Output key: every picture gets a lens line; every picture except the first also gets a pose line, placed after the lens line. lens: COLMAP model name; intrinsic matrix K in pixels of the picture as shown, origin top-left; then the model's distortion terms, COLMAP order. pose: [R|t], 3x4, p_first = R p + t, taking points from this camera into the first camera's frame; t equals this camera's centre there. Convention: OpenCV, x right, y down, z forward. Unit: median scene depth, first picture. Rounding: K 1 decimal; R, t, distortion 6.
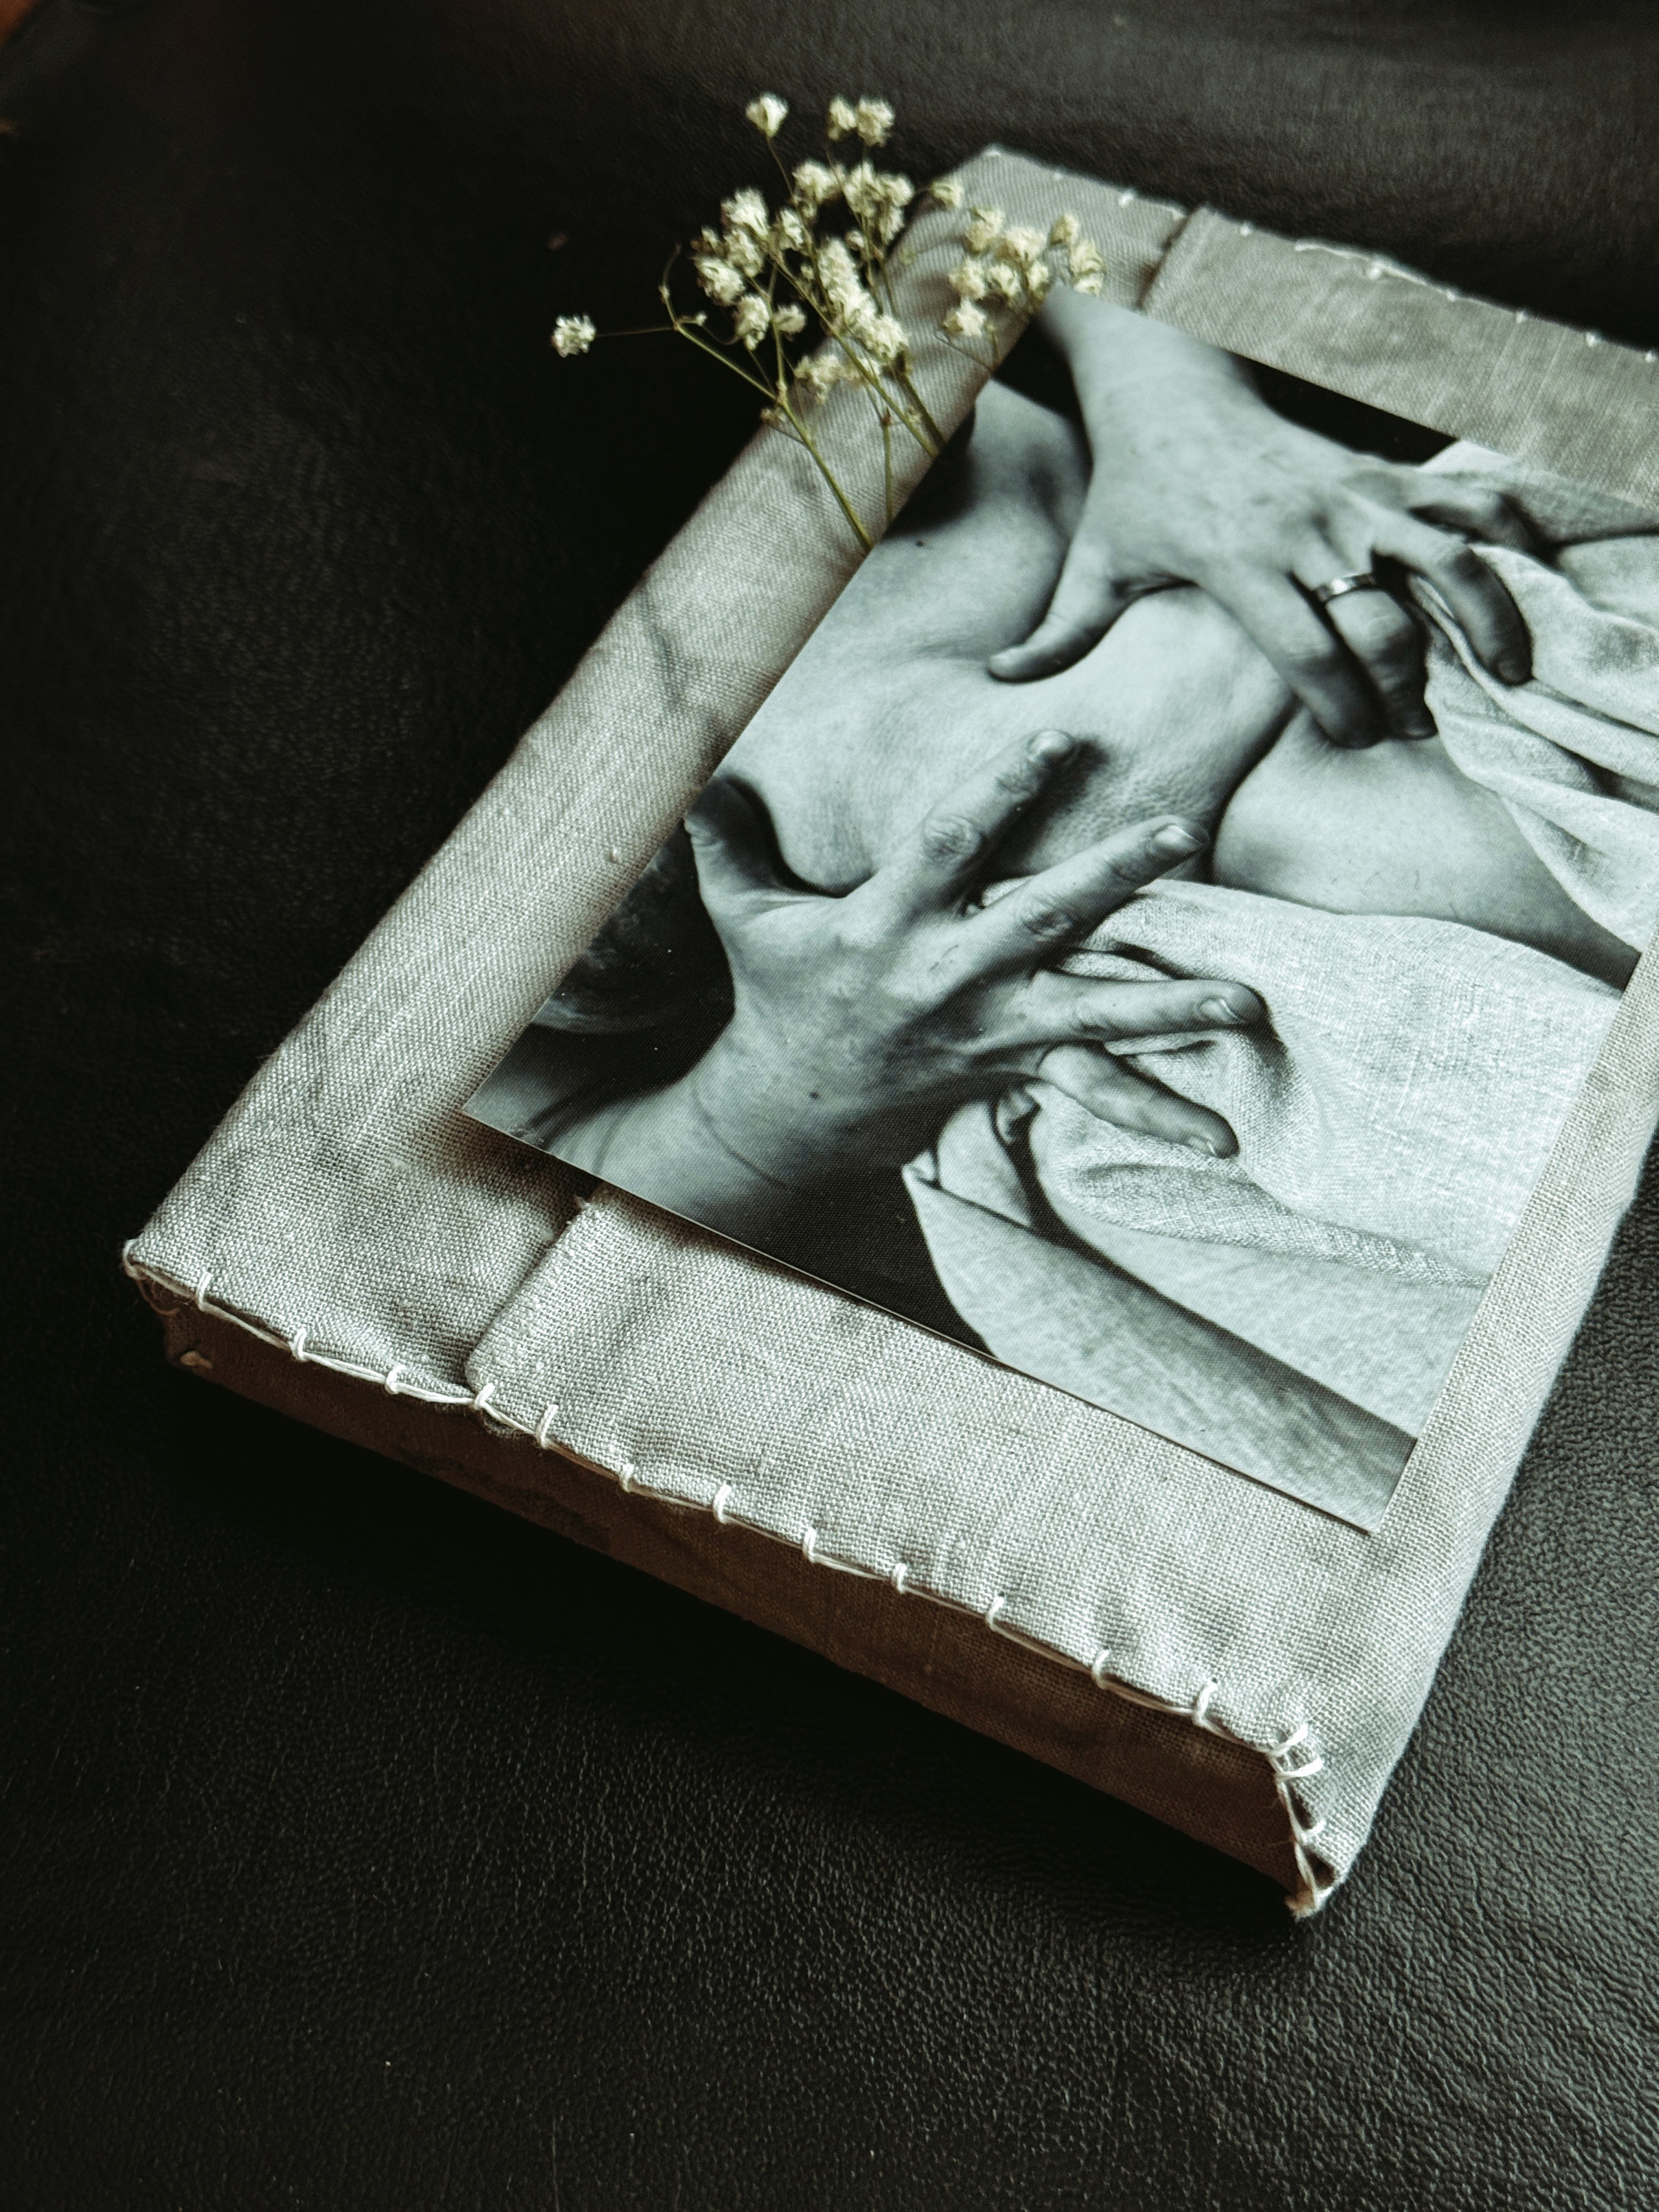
lens RADIAL K [[3211.3, 0, 829.5], [0, 3211.3, 1106.0], [0, 0, 1]] dist [0.181827, -0.359573]
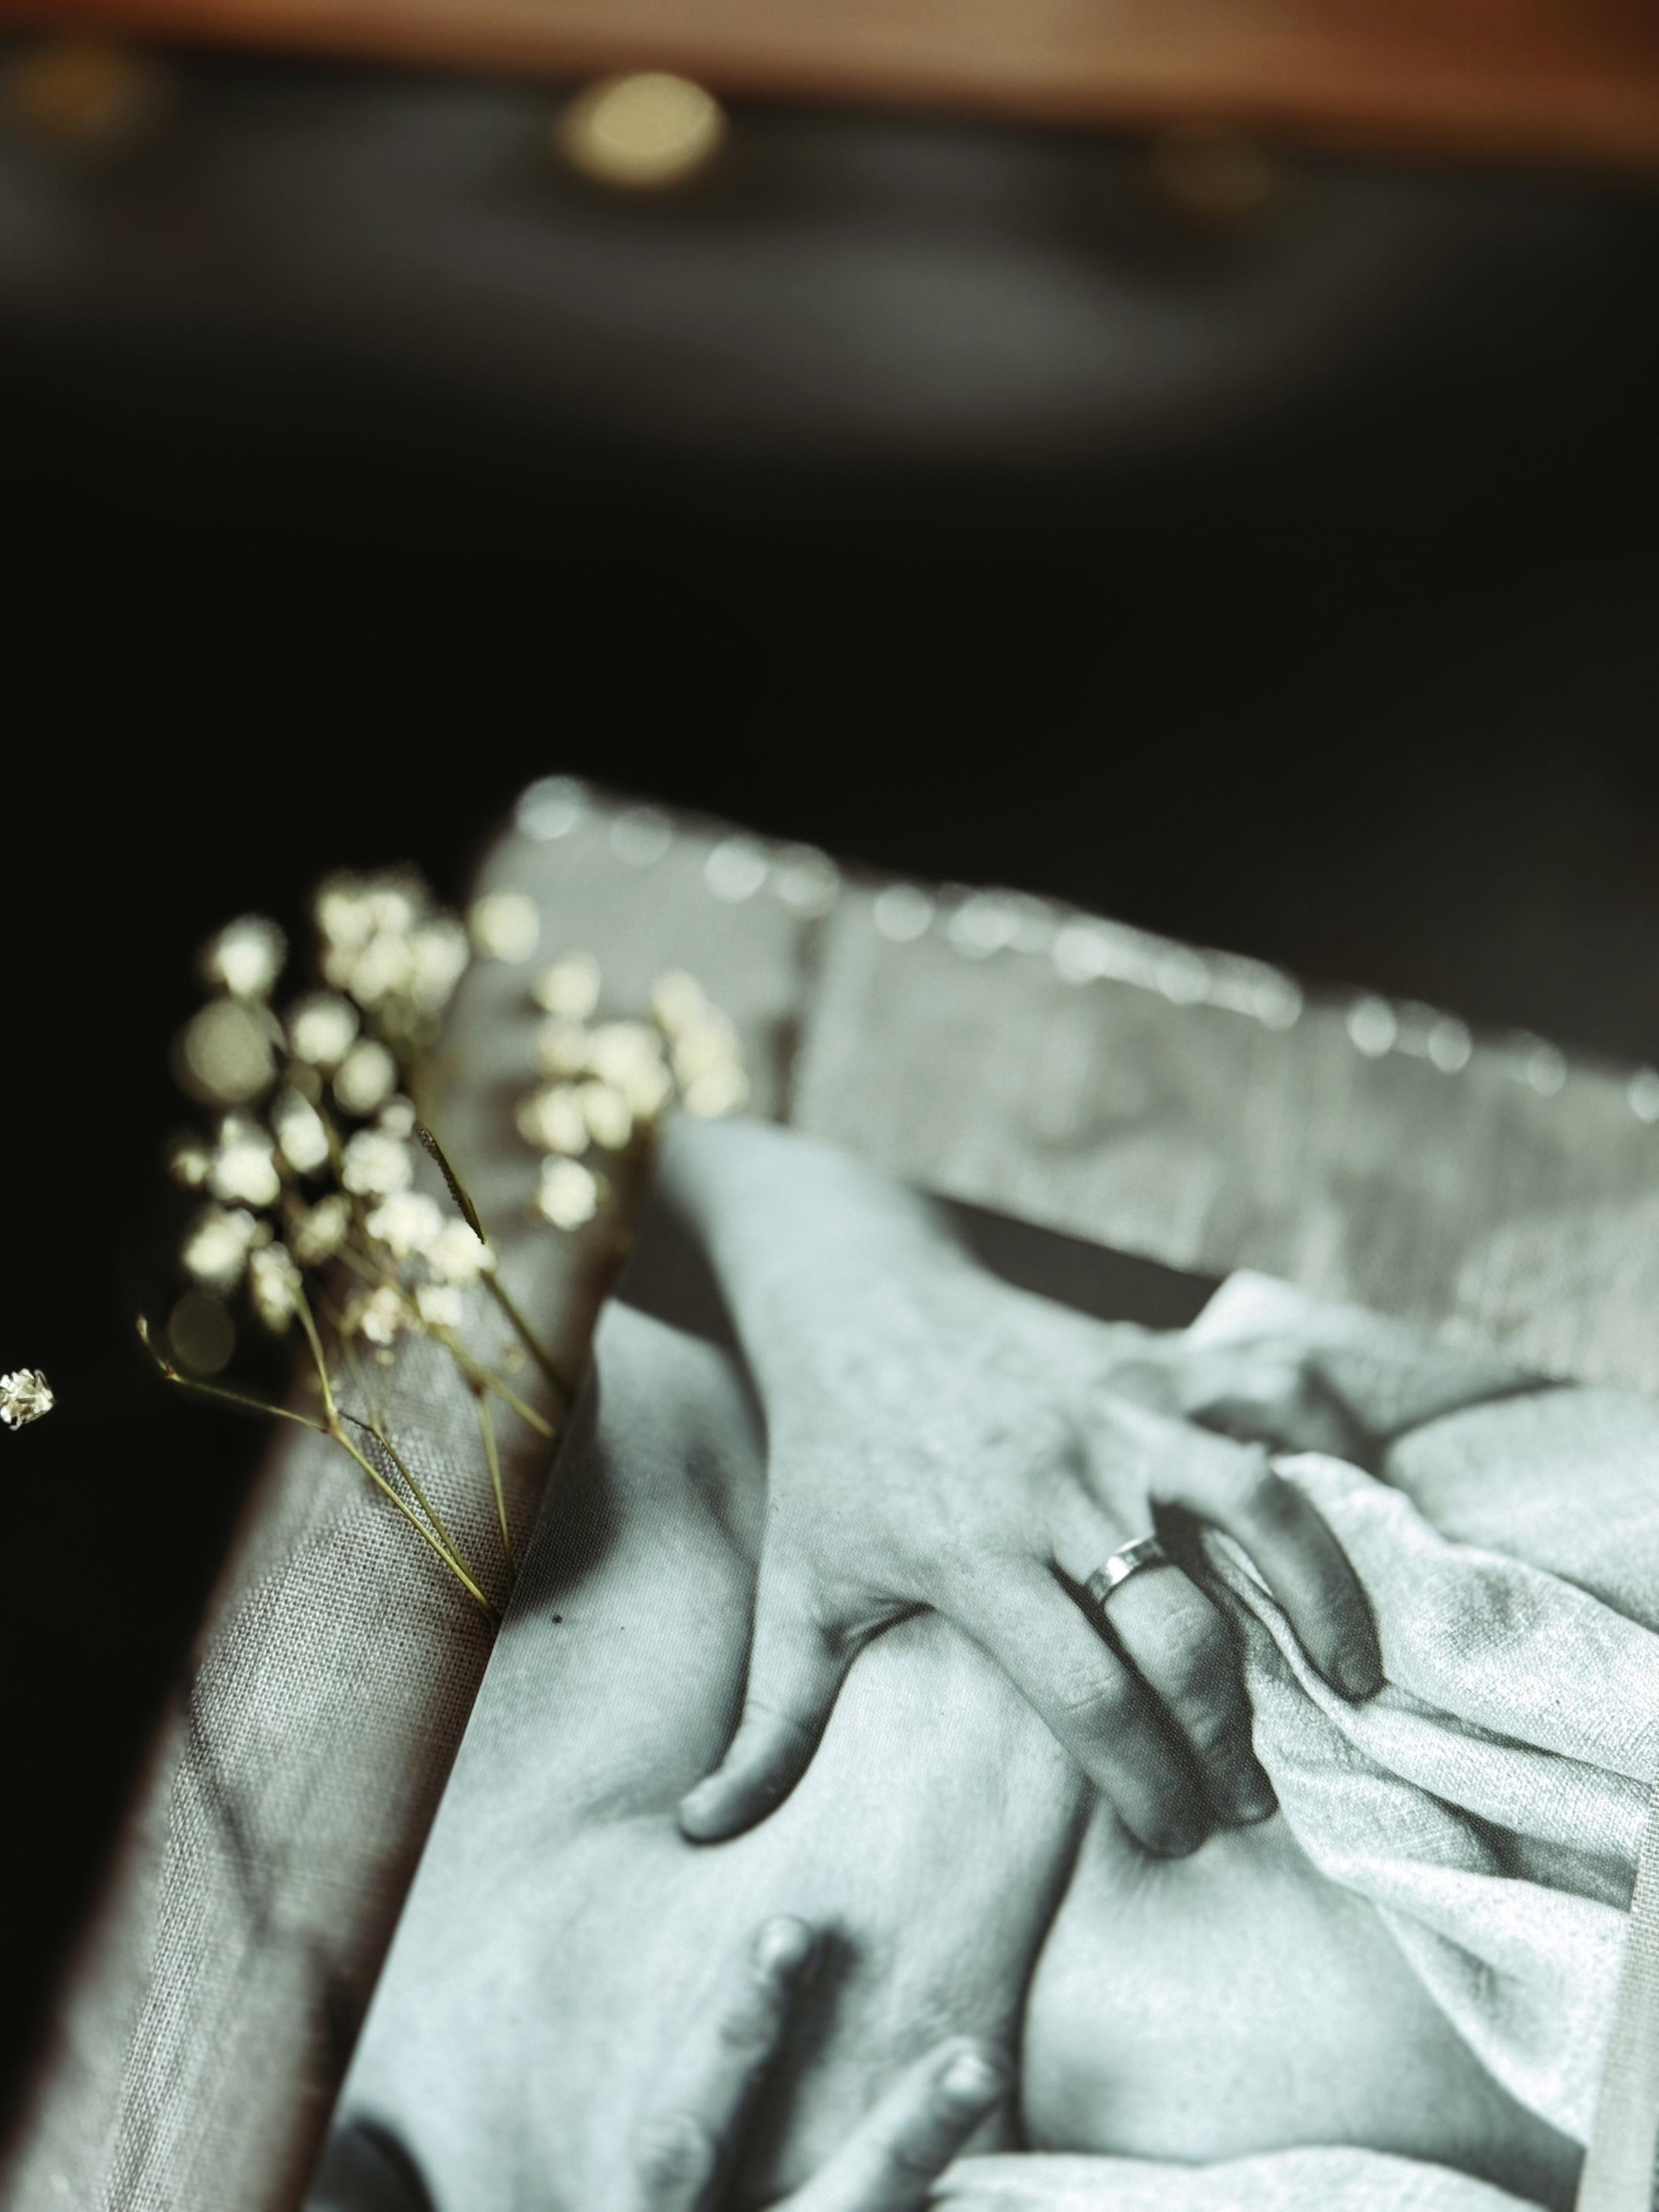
lens RADIAL K [[3211.3, 0, 829.5], [0, 3211.3, 1106.0], [0, 0, 1]] dist [0.181827, -0.359573]
pose [[0.982757, -0.163936, 0.085523, 0.047345], [0.138866, 0.959774, 0.244030, -0.478779], [-0.122089, -0.227946, 0.965989, 0.321636]]
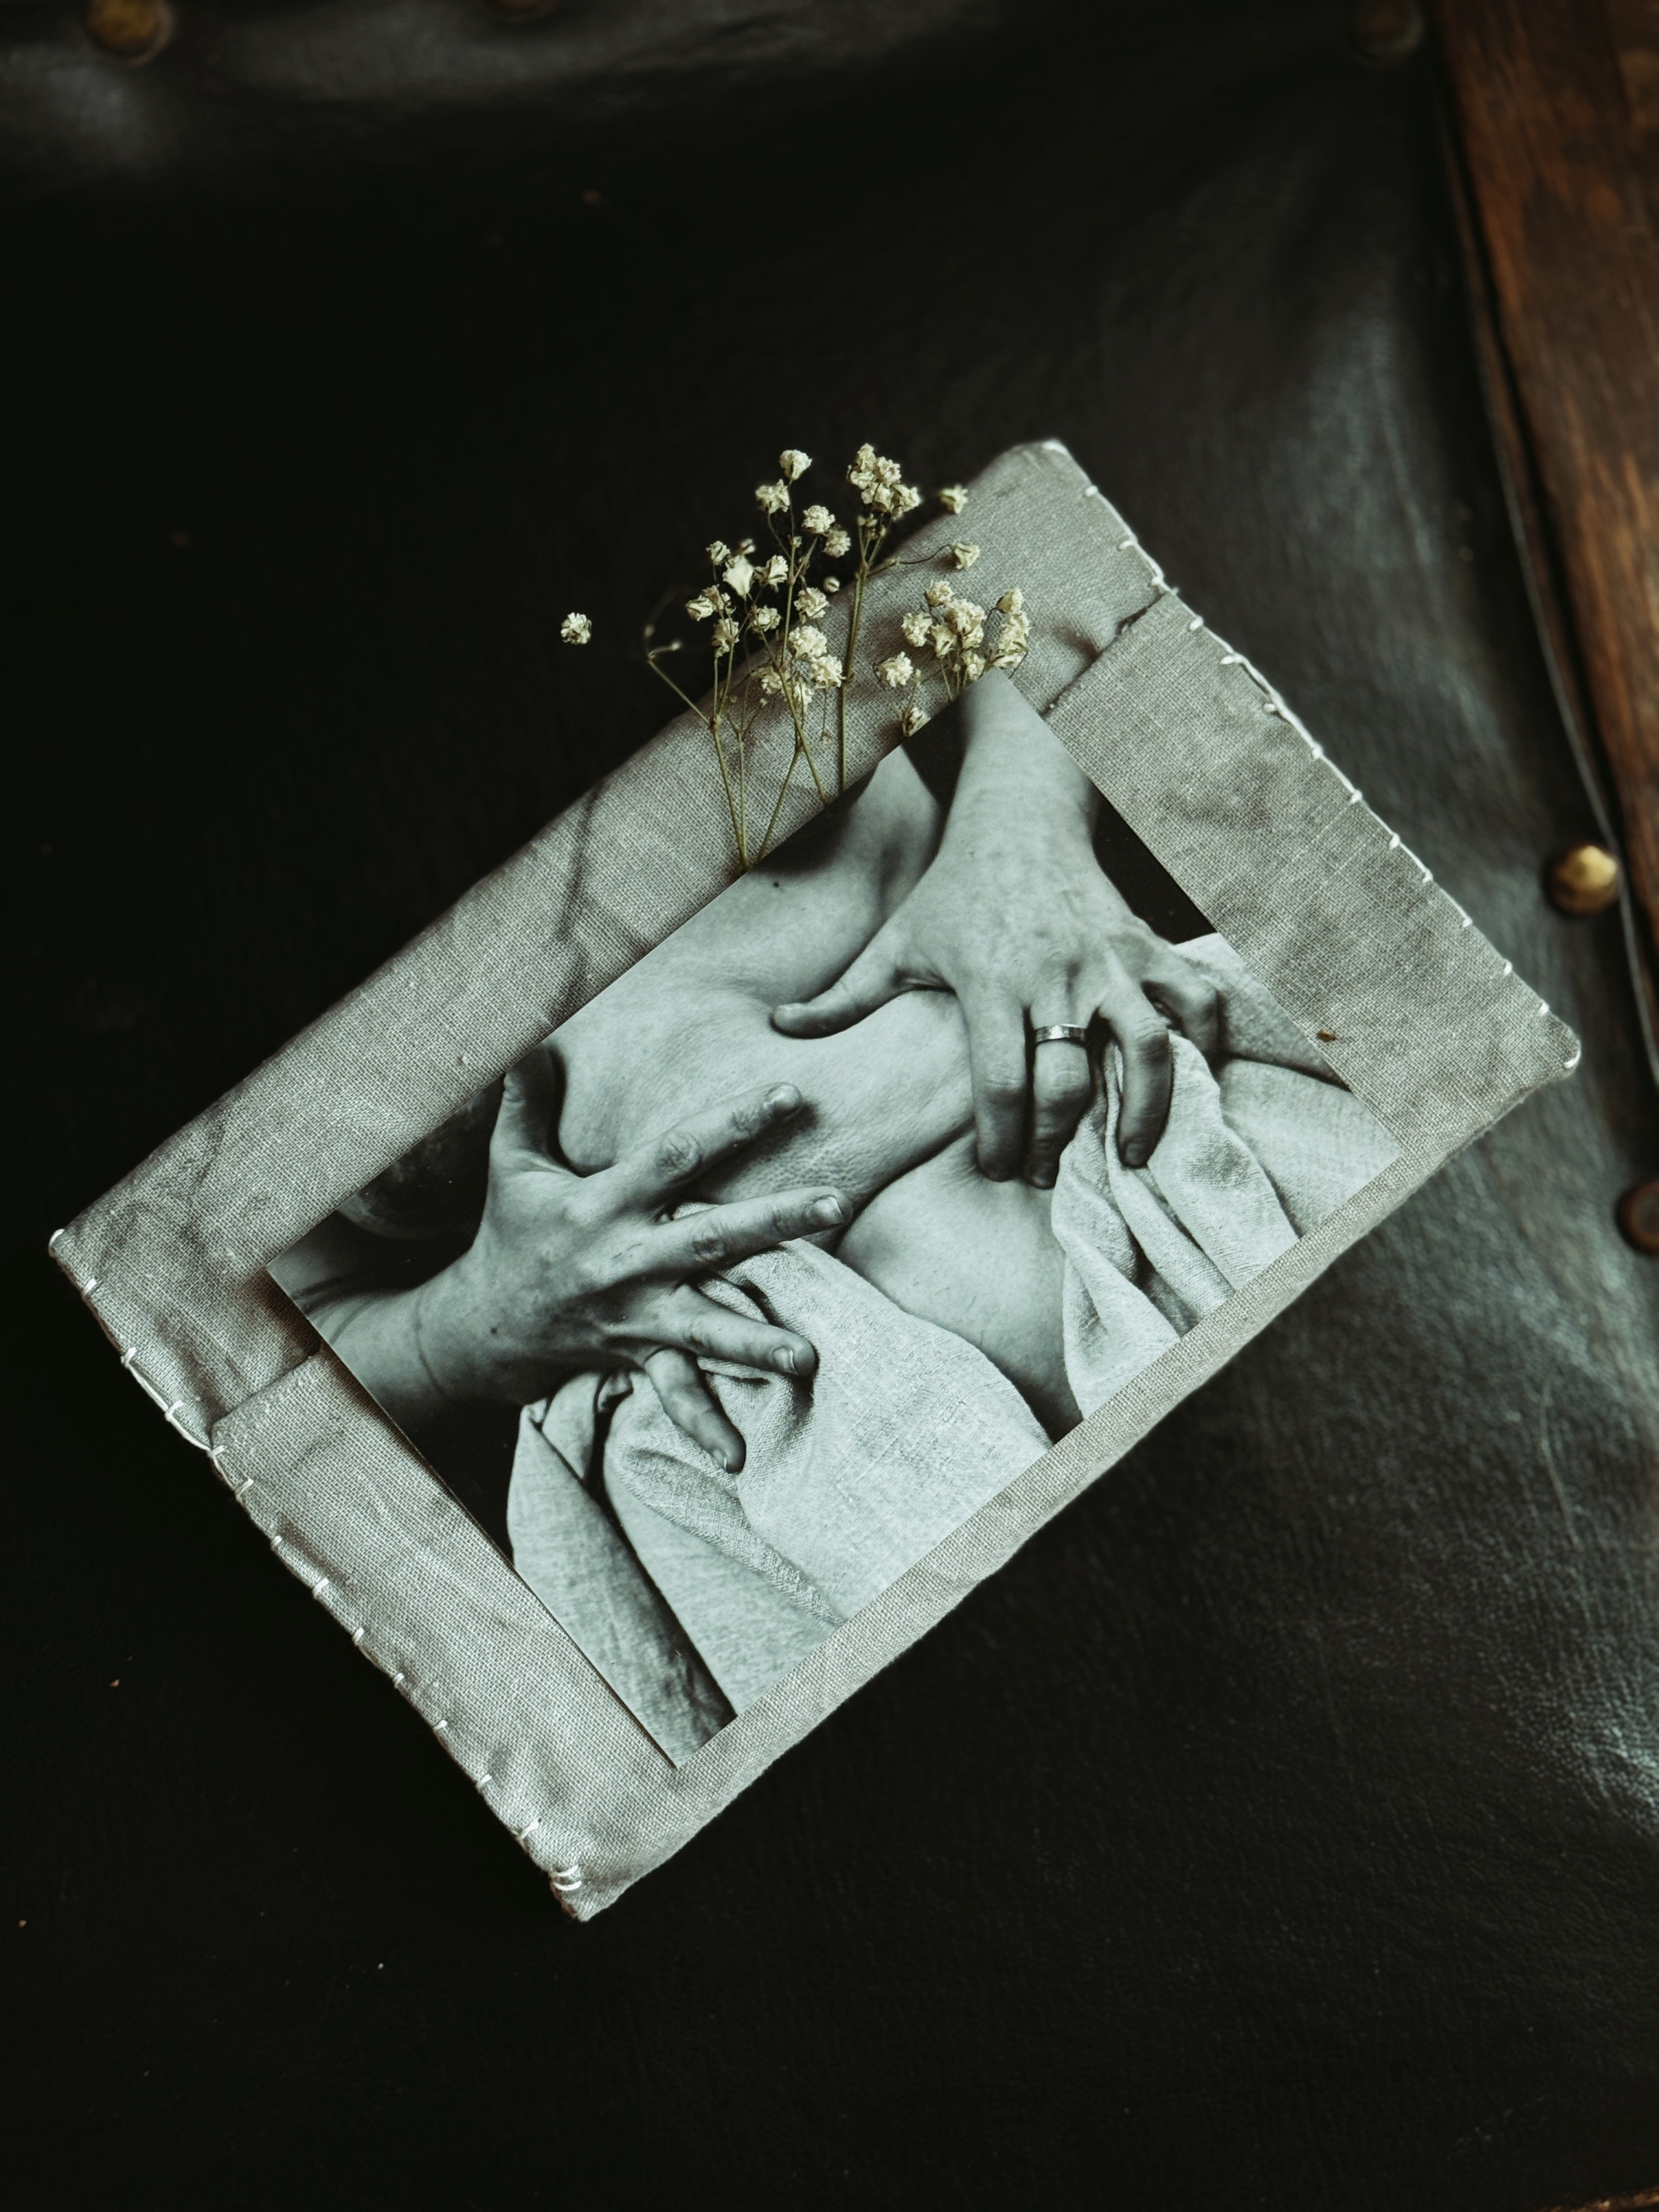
lens RADIAL K [[3211.3, 0, 829.5], [0, 3211.3, 1106.0], [0, 0, 1]] dist [0.181827, -0.359573]
pose [[0.916777, 0.396741, -0.046000, 0.151769], [-0.311600, 0.782534, 0.539023, -0.861199], [0.249849, -0.479830, 0.841034, -0.158866]]
